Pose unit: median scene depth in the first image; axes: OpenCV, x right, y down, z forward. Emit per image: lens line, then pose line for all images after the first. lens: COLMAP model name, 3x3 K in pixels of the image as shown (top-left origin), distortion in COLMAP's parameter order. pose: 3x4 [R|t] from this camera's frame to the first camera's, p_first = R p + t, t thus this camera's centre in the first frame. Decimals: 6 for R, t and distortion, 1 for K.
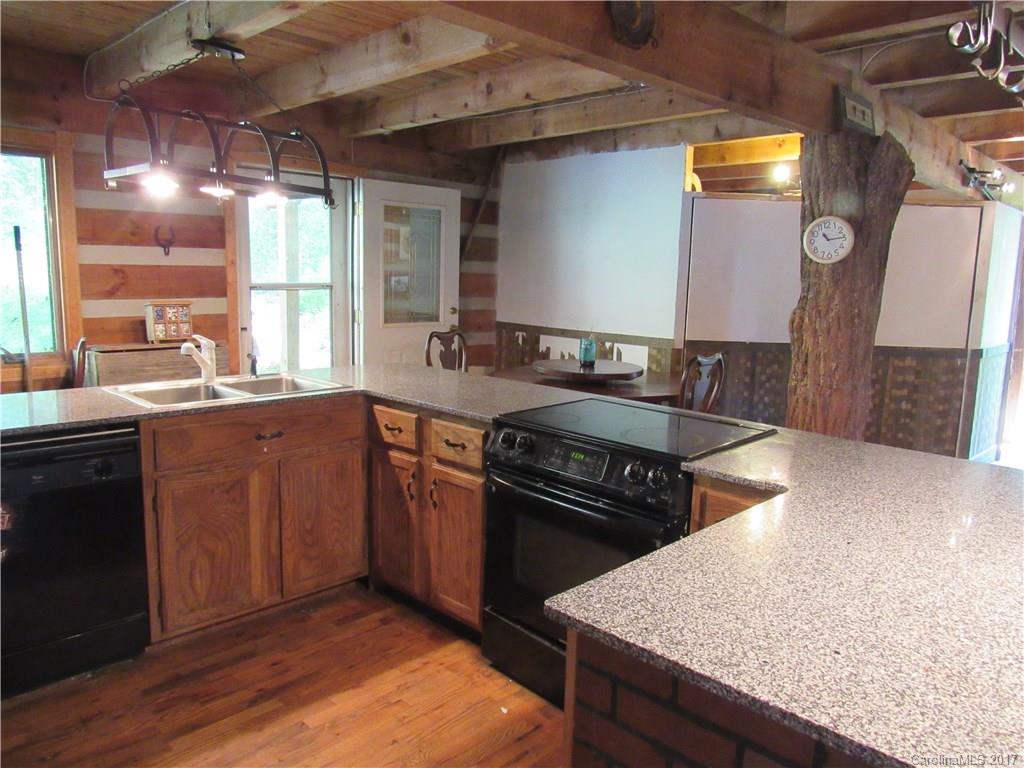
lens RADIAL K [[735.8, 0, 507.7], [0, 735.8, 385.3], [0, 0, 1]] dist [-0.027056, 0.007545]
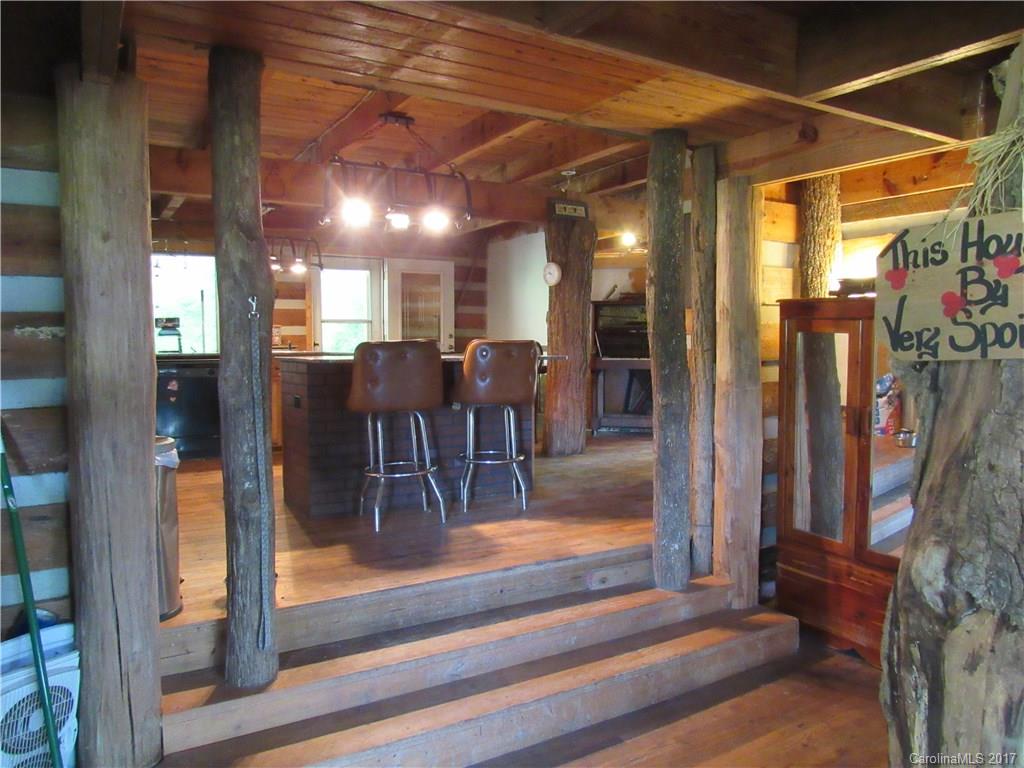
lens RADIAL K [[735.8, 0, 509.4], [0, 735.8, 386.4], [0, 0, 1]] dist [-0.027056, 0.007545]
pose [[0.971483, -0.003936, -0.237077, 0.480367], [-0.015829, 0.996555, -0.081408, 0.151236], [0.236581, 0.082839, 0.968074, -0.568742]]
